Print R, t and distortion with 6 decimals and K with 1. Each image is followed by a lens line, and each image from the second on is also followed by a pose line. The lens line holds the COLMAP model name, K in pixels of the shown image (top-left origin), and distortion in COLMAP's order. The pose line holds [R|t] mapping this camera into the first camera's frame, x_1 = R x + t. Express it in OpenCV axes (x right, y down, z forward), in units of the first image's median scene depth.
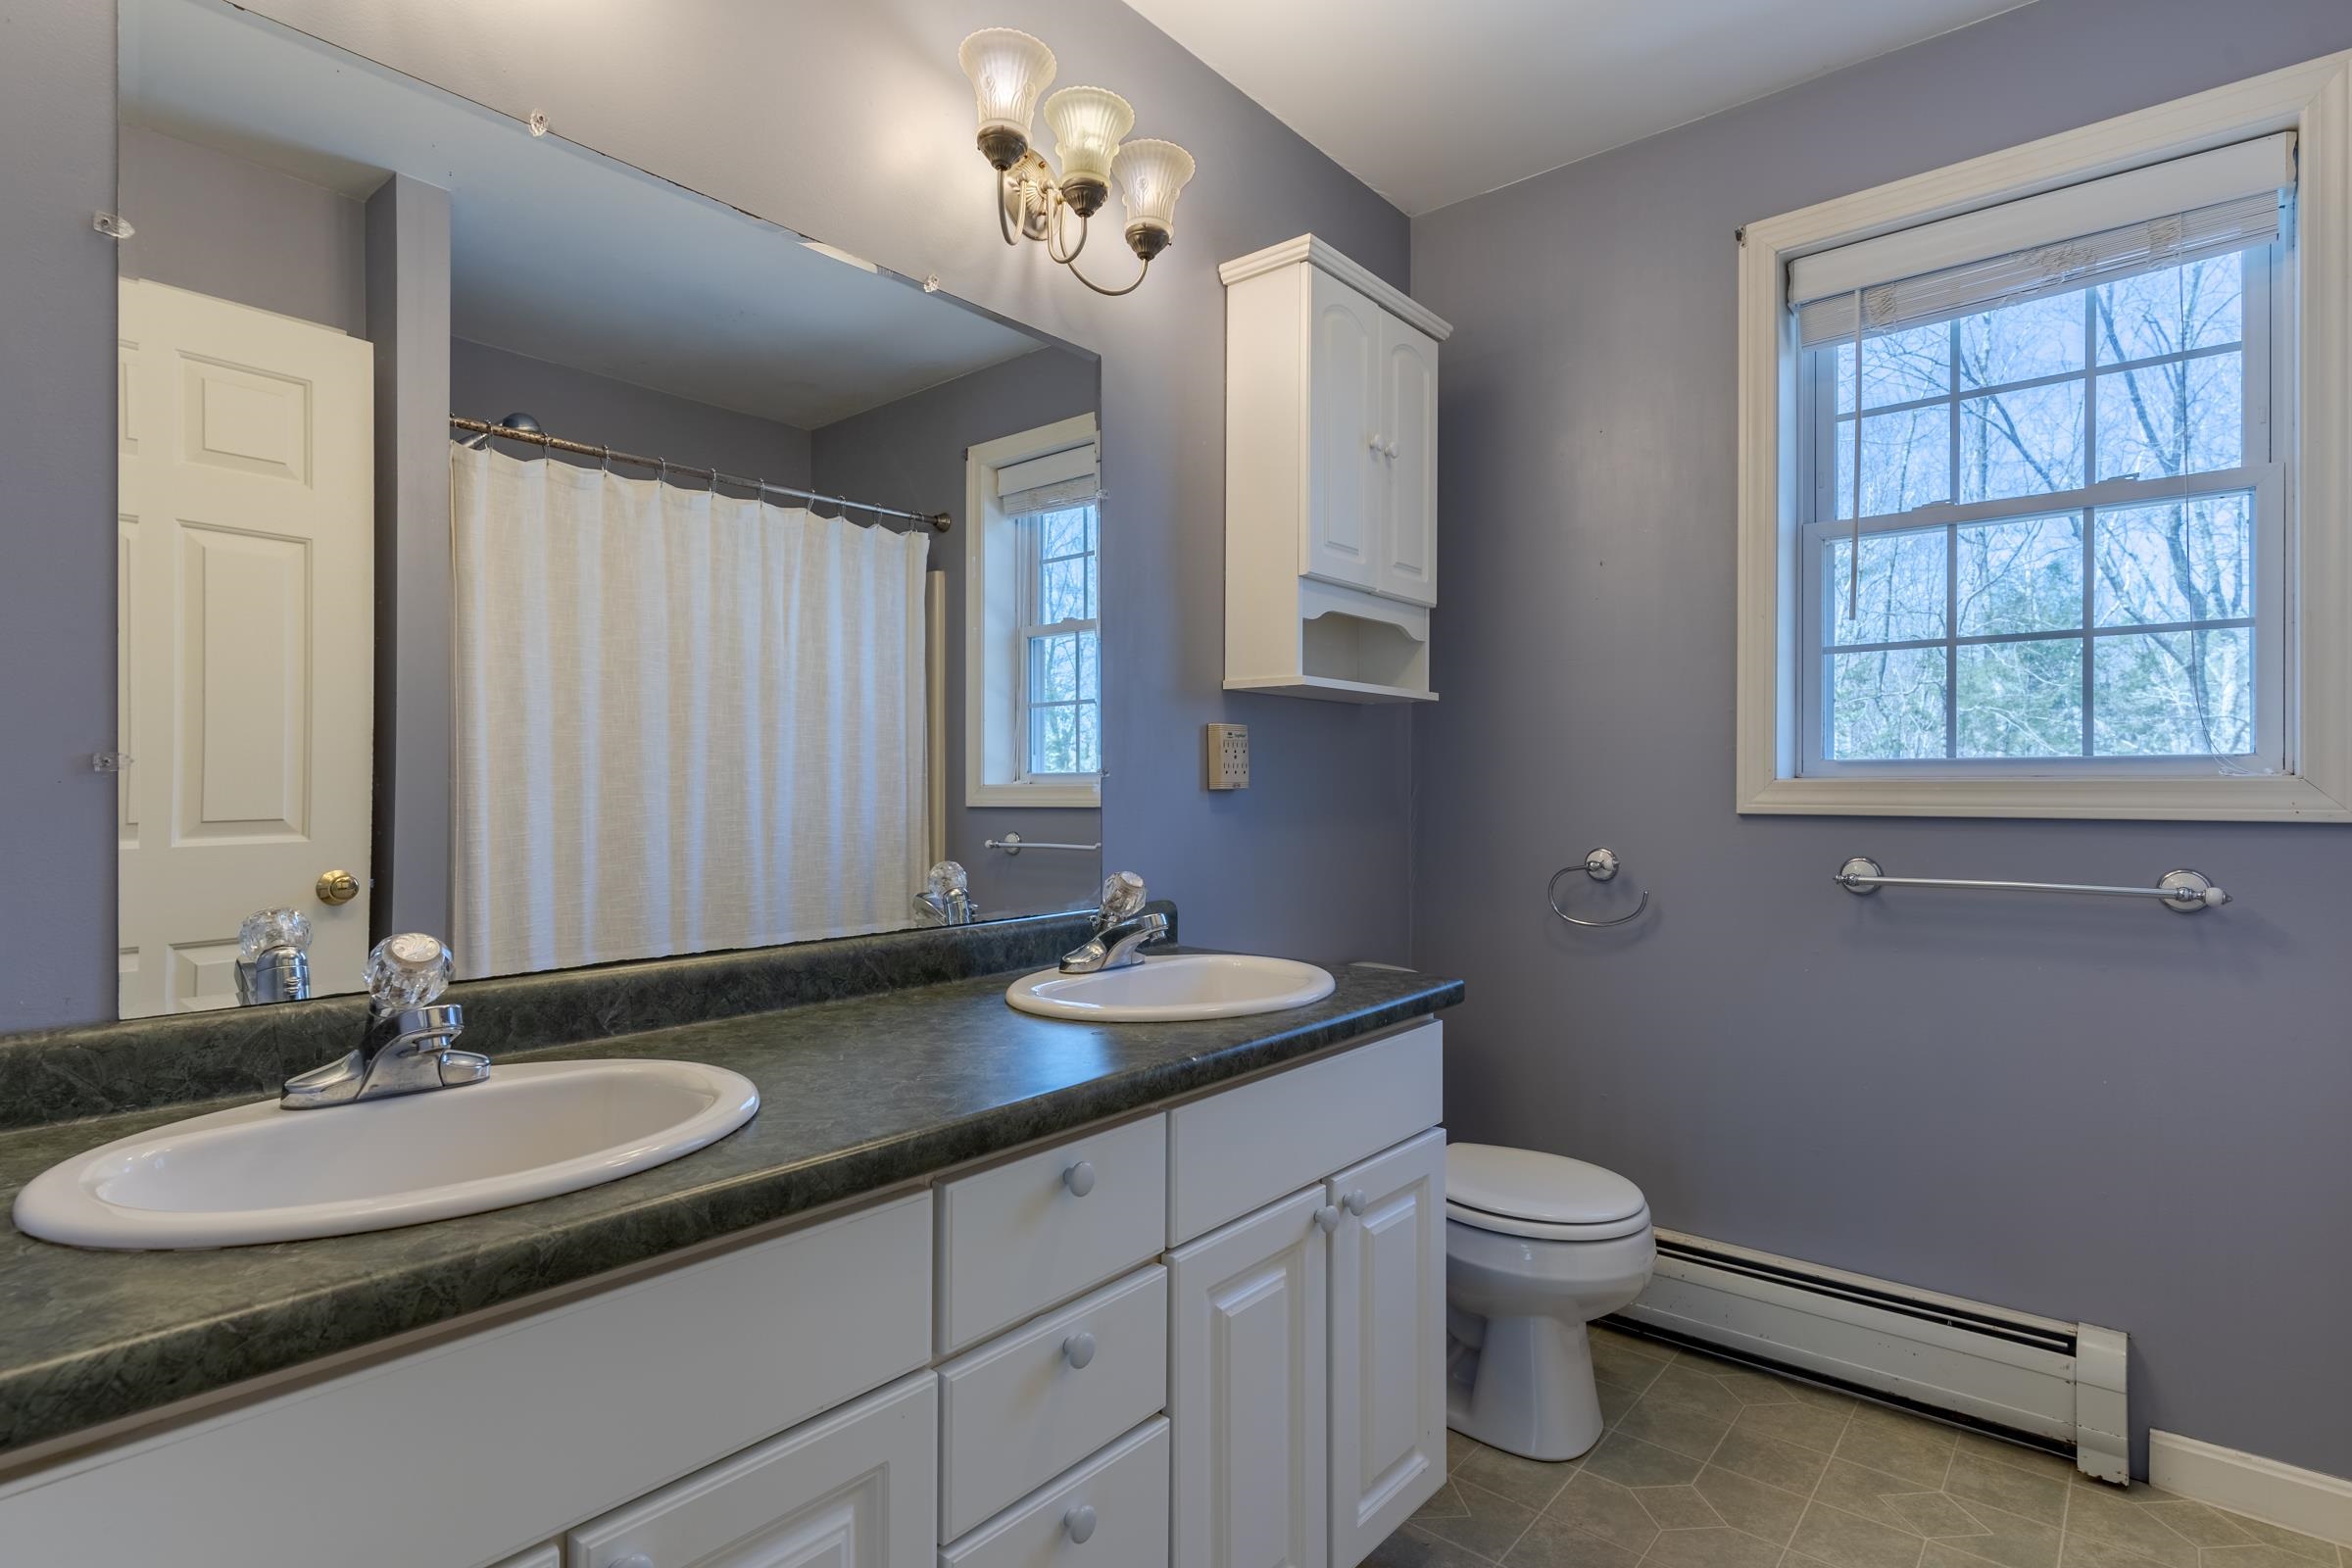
lens RADIAL K [[1175.5, 0, 1176.3], [0, 1175.5, 785.9], [0, 0, 1]] dist [0.002938, 0.000674]
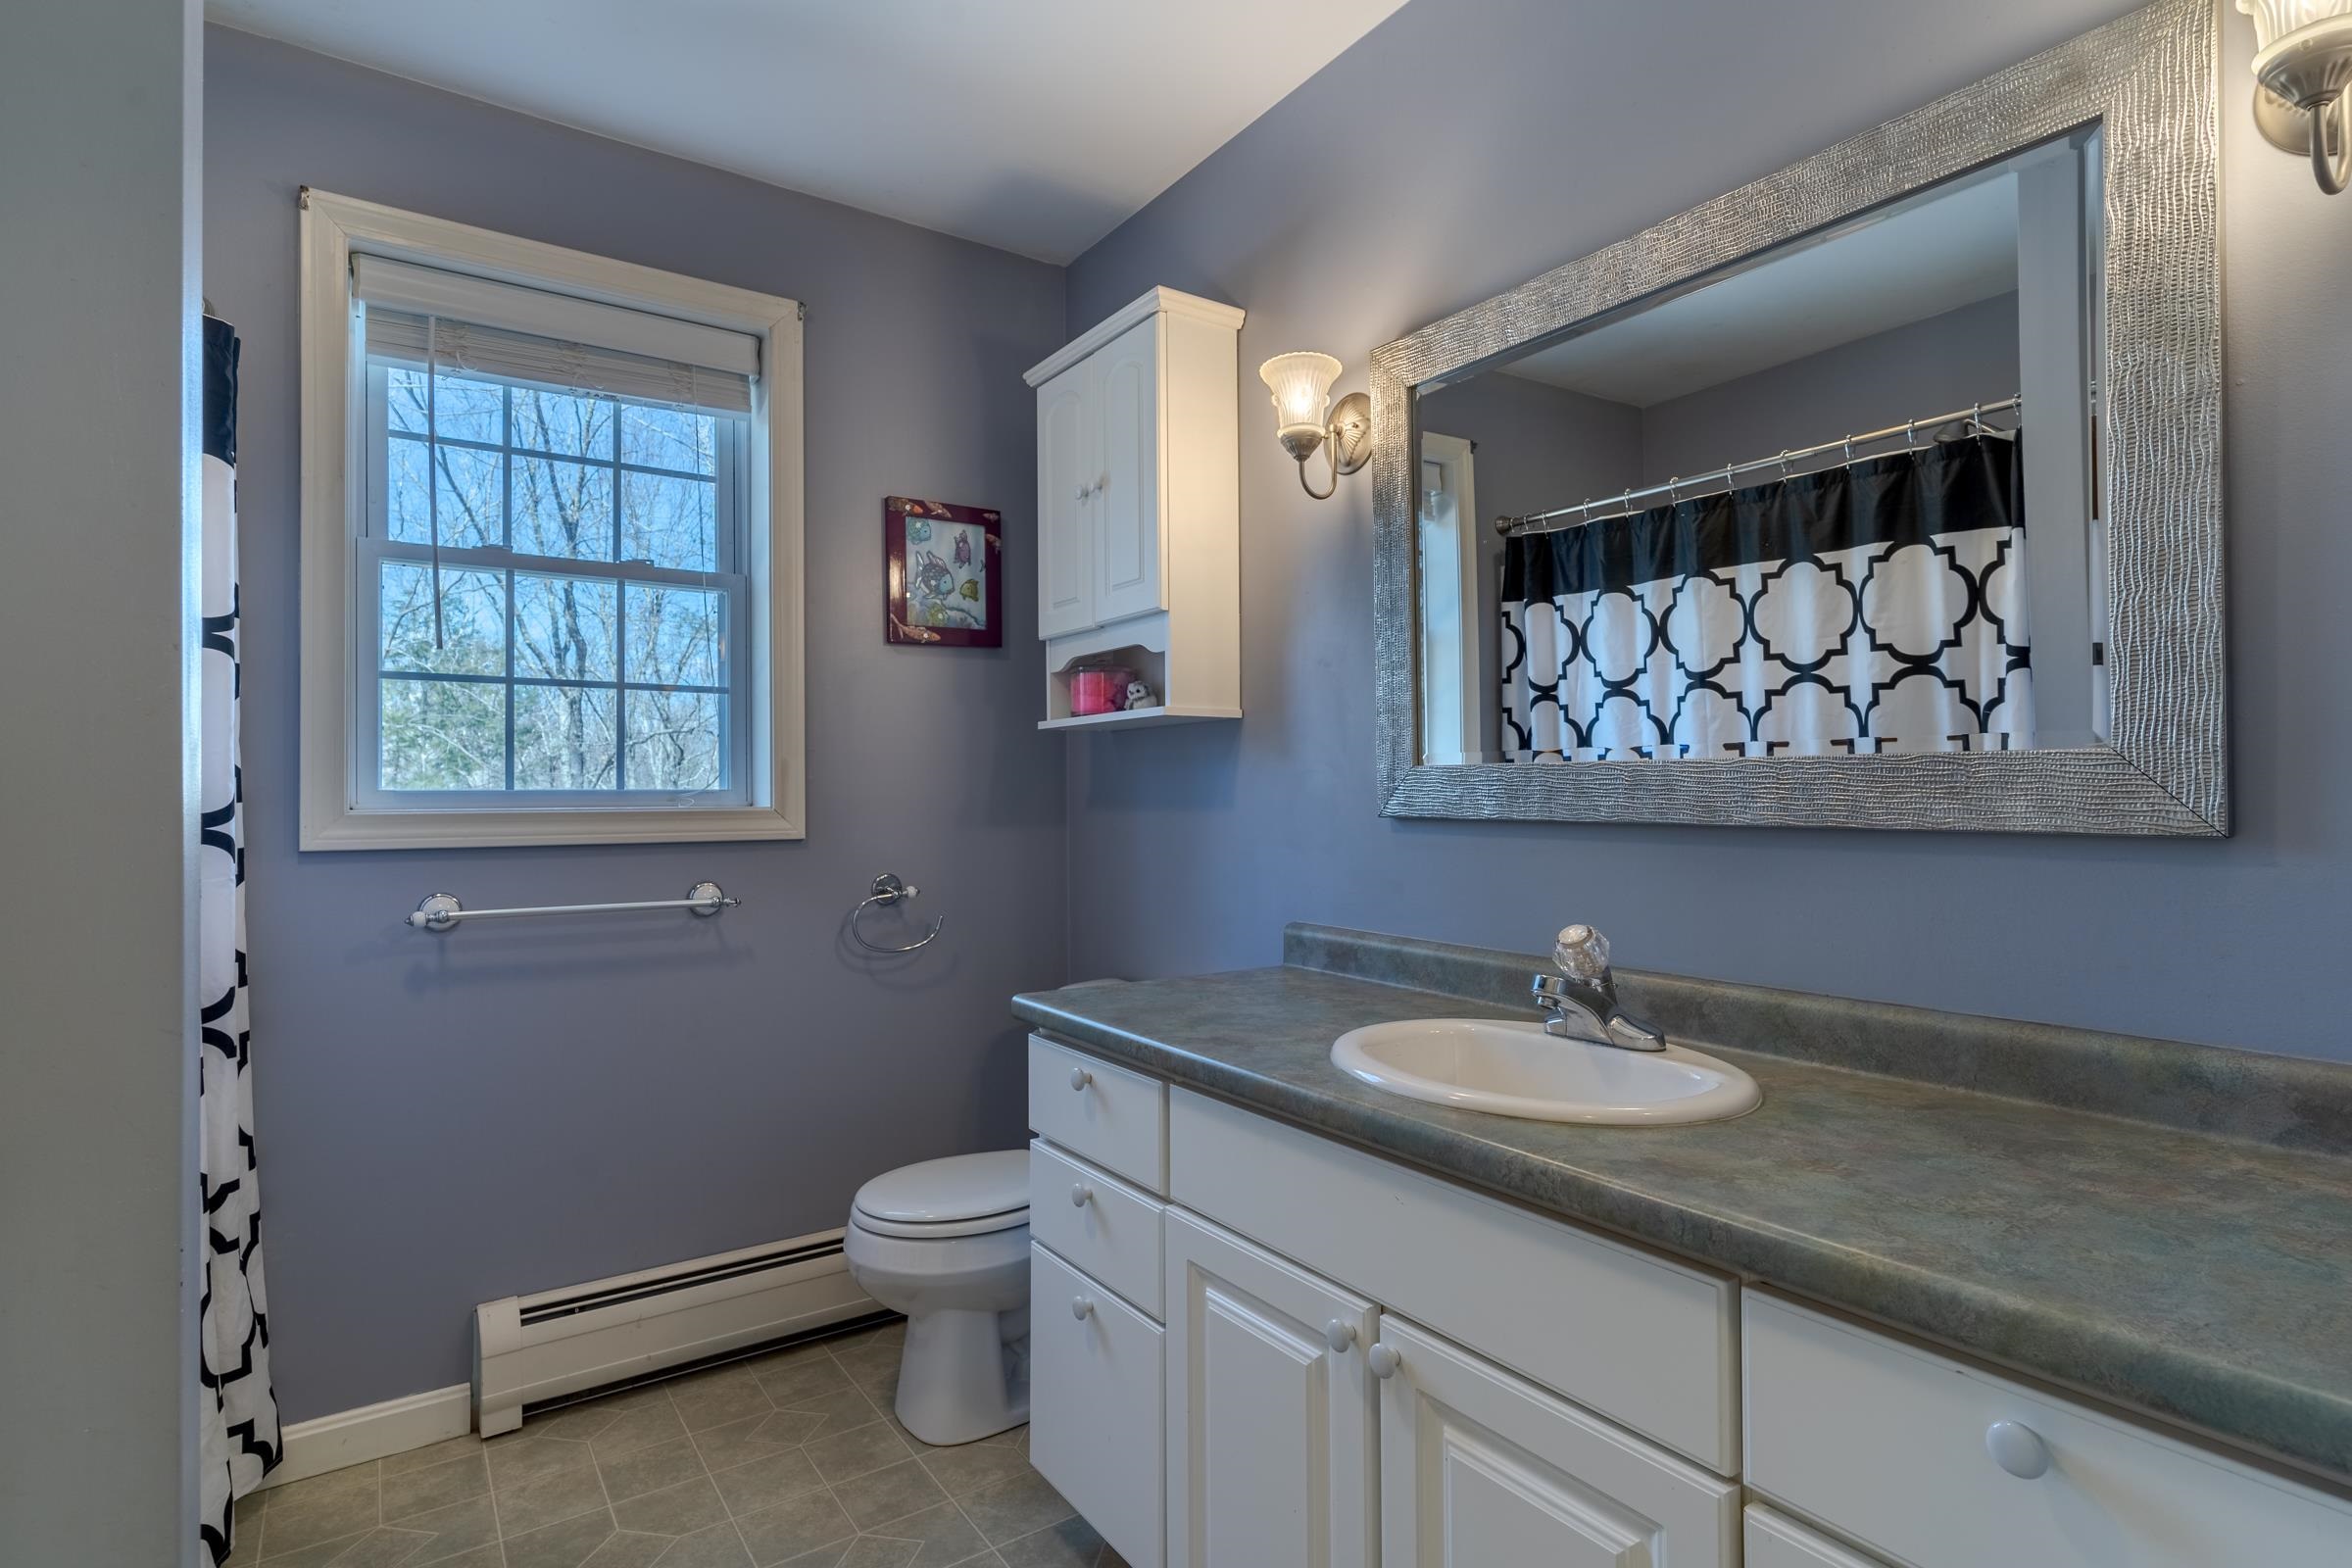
lens RADIAL K [[1175.5, 0, 1176.3], [0, 1175.5, 785.9], [0, 0, 1]] dist [0.002938, 0.000674]
pose [[0.277994, 0.018581, 0.960403, -0.181408], [0.009949, 0.999704, -0.022222, 0.000292], [-0.960531, 0.015733, 0.277726, 0.133440]]
